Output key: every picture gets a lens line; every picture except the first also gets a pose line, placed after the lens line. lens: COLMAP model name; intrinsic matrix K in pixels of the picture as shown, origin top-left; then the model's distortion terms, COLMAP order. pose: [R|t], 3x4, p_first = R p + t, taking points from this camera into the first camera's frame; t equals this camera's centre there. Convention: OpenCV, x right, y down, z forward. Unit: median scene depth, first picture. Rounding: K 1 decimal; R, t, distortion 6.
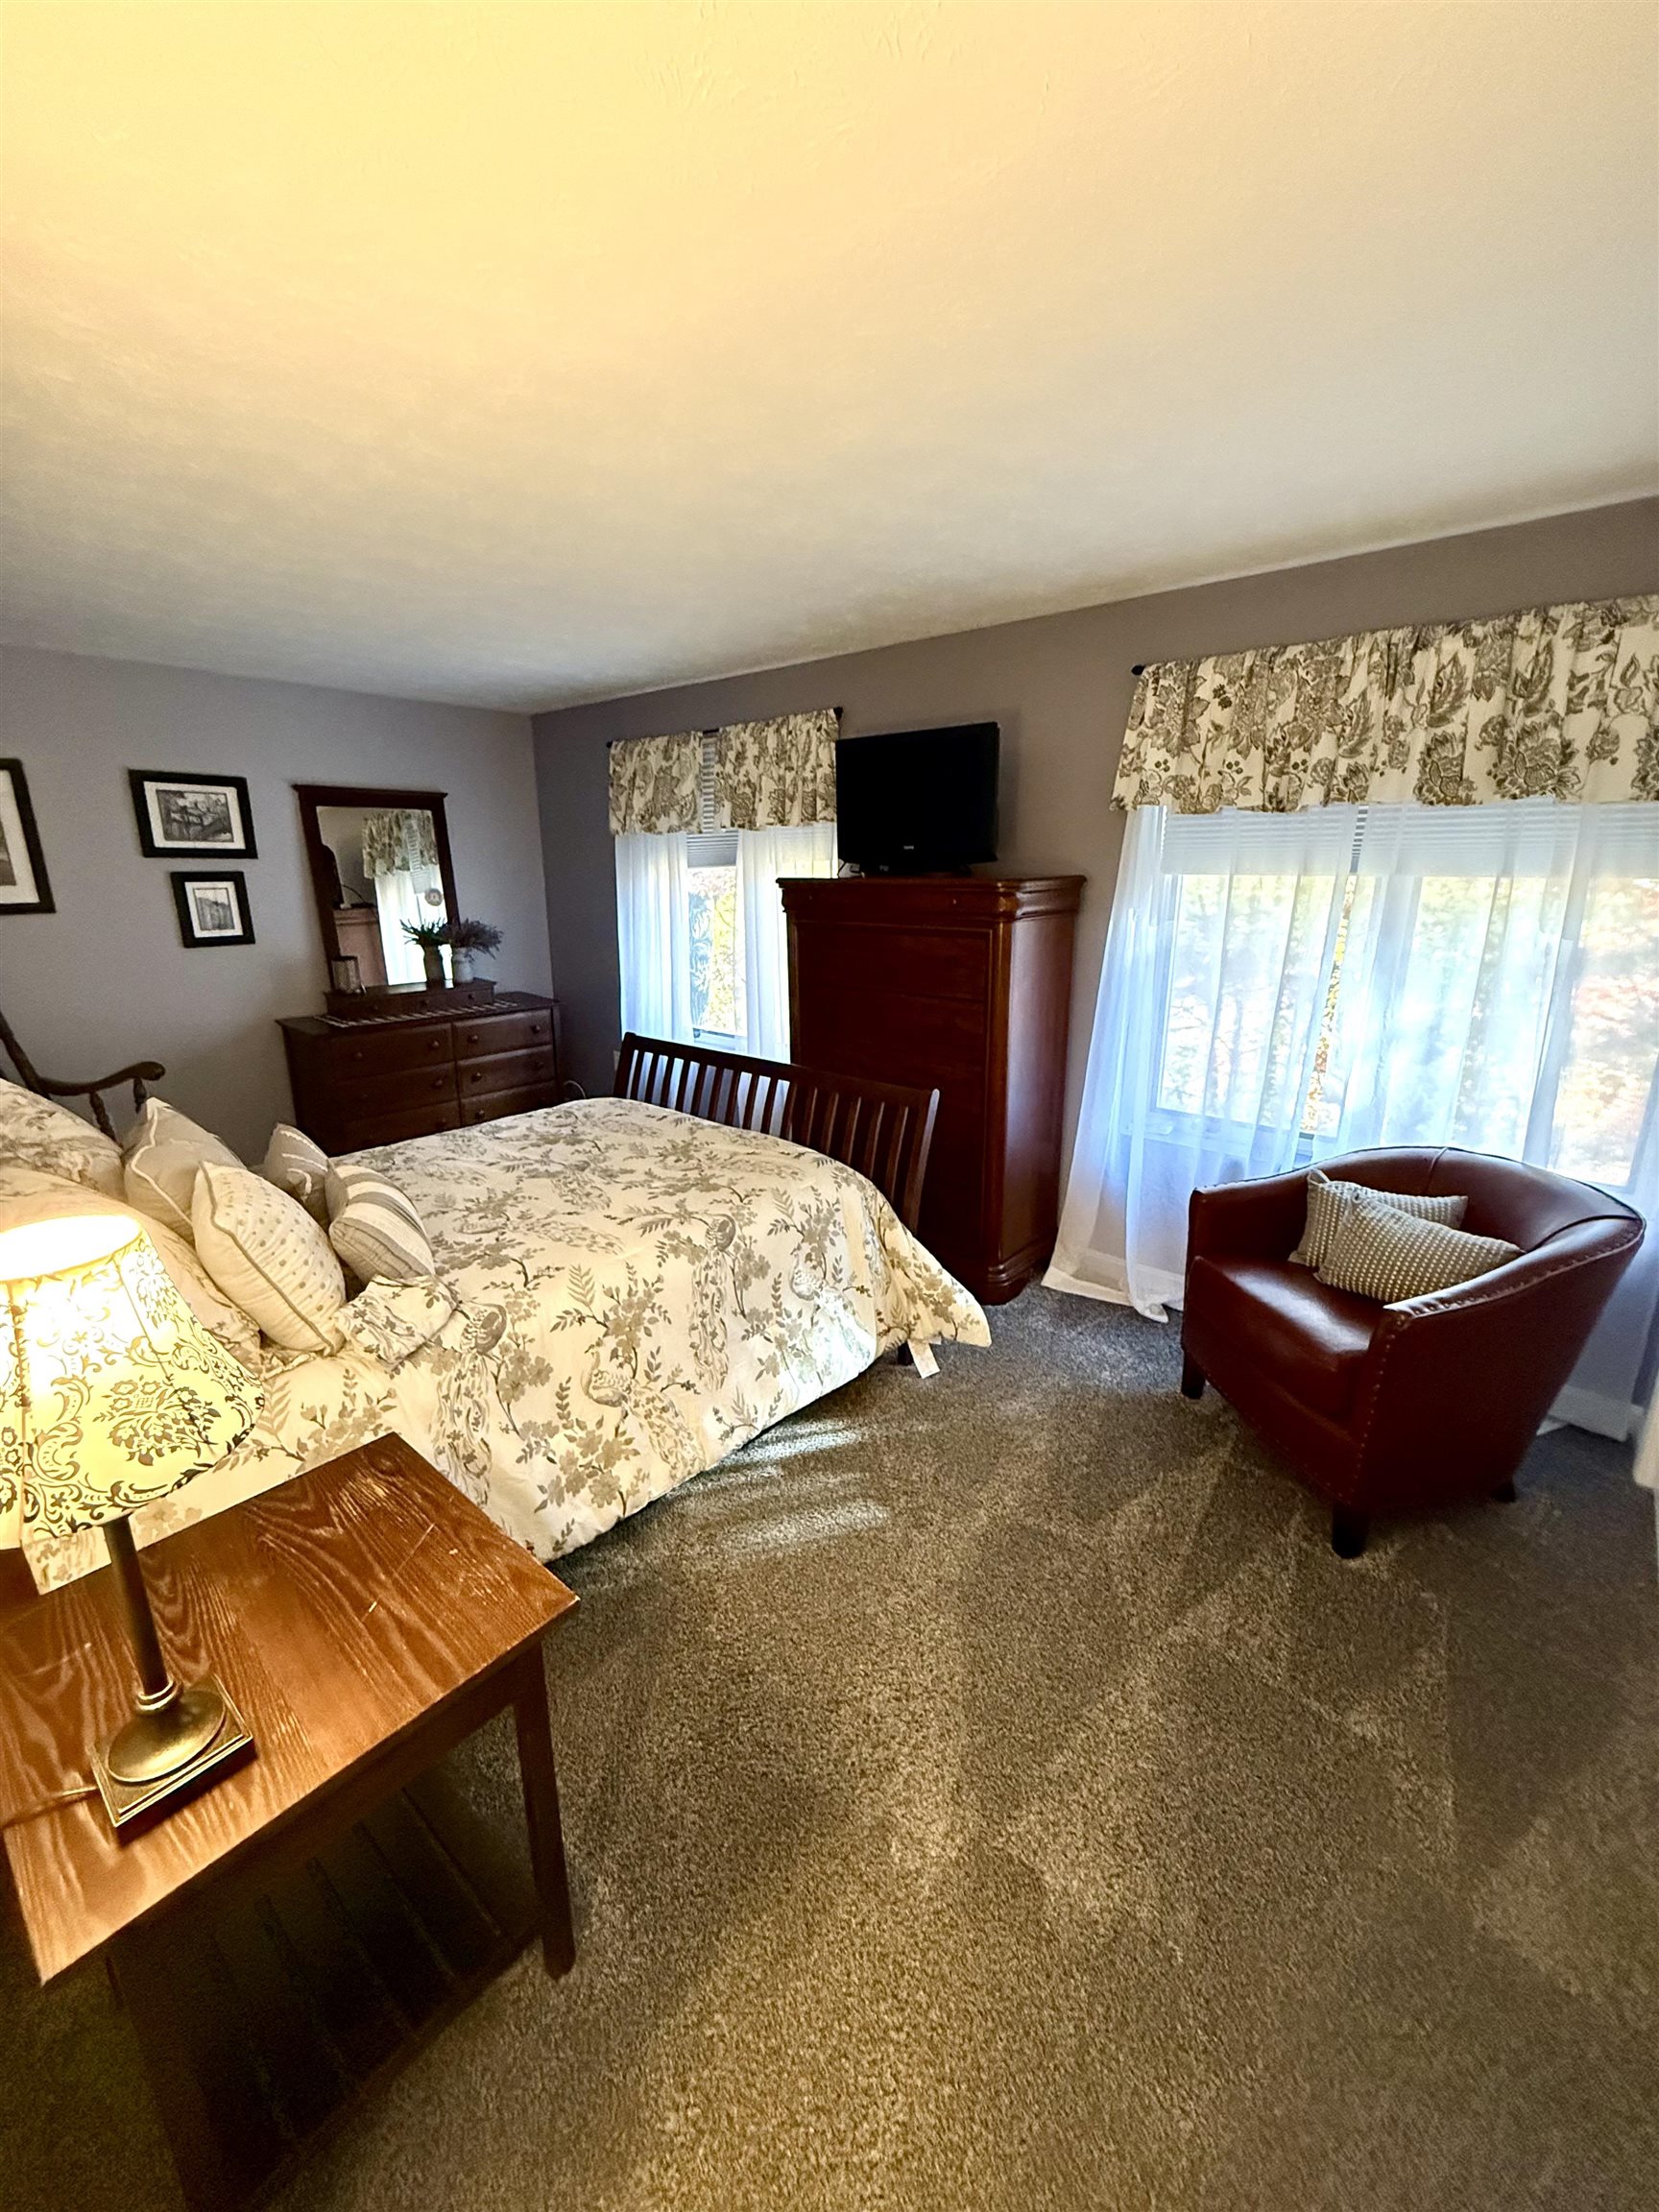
lens RADIAL K [[885.1, 0, 833.1], [0, 885.1, 1098.3], [0, 0, 1]] dist [-0.001688, -0.000002]
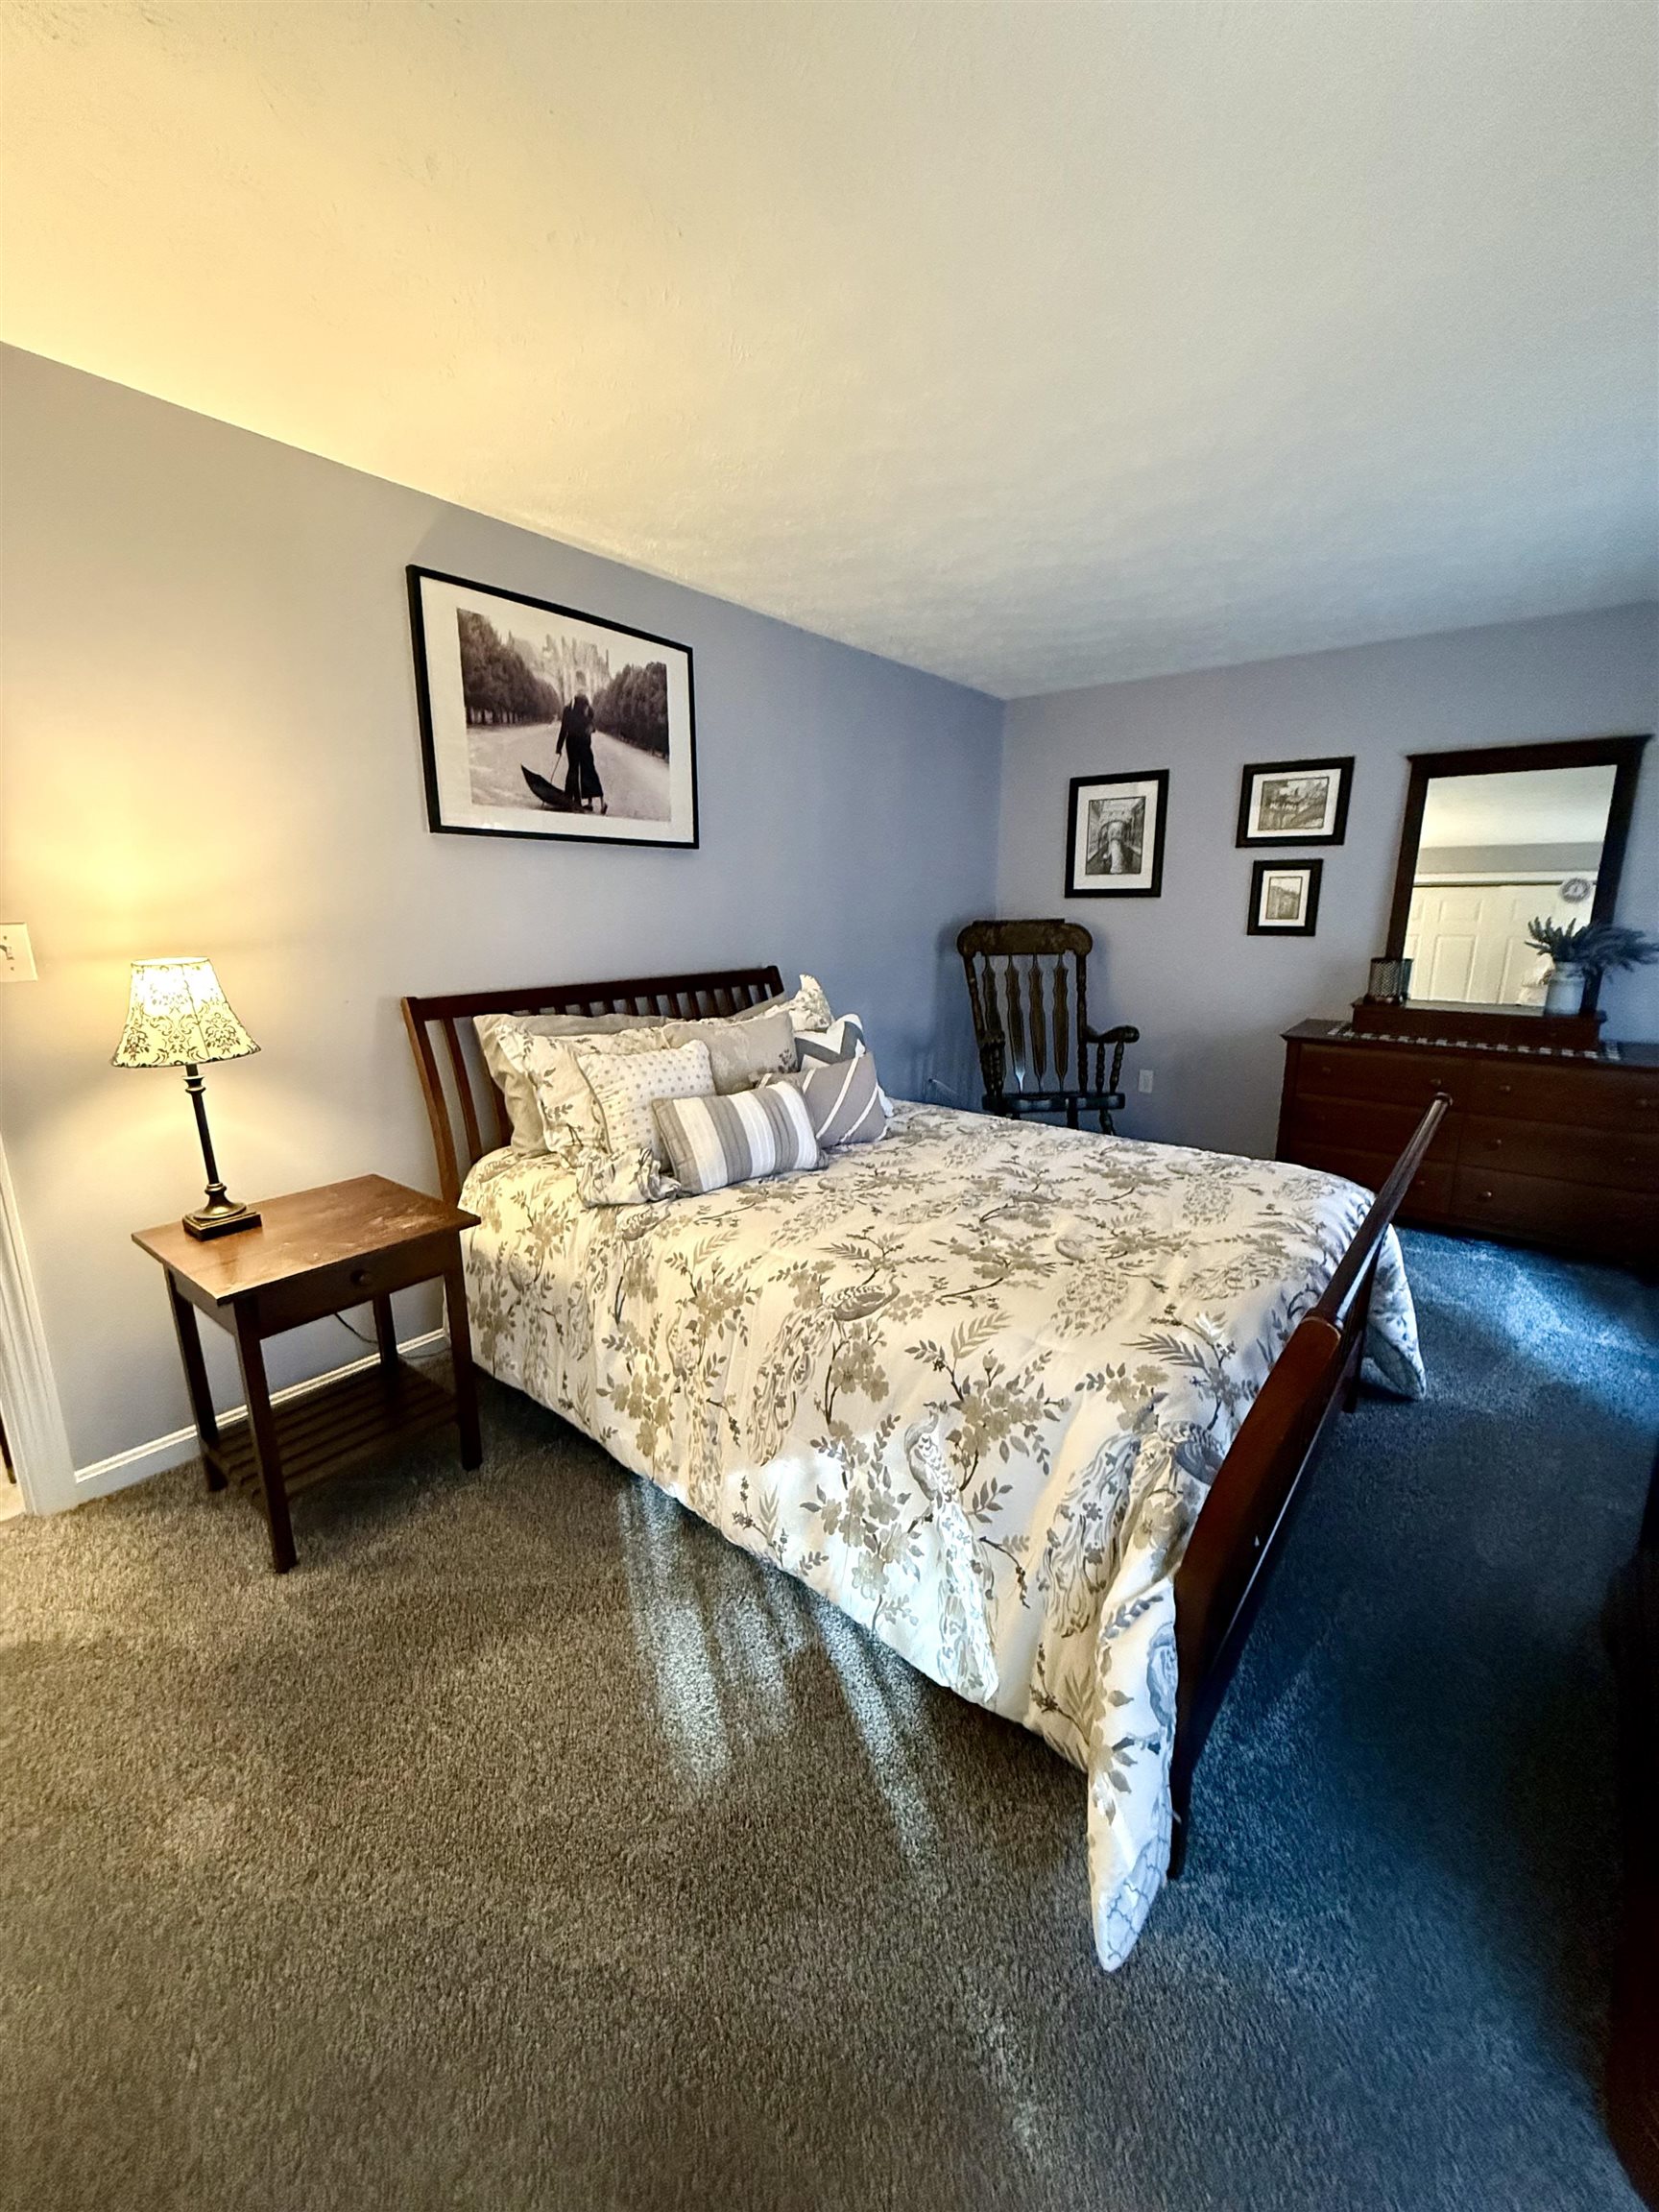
lens RADIAL K [[885.1, 0, 833.1], [0, 885.1, 1098.3], [0, 0, 1]] dist [-0.001688, -0.000002]
pose [[0.032783, 0.222678, -0.974341, 0.434040], [-0.254536, 0.944581, 0.207312, -0.118747], [0.966507, 0.241209, 0.087645, 0.715696]]
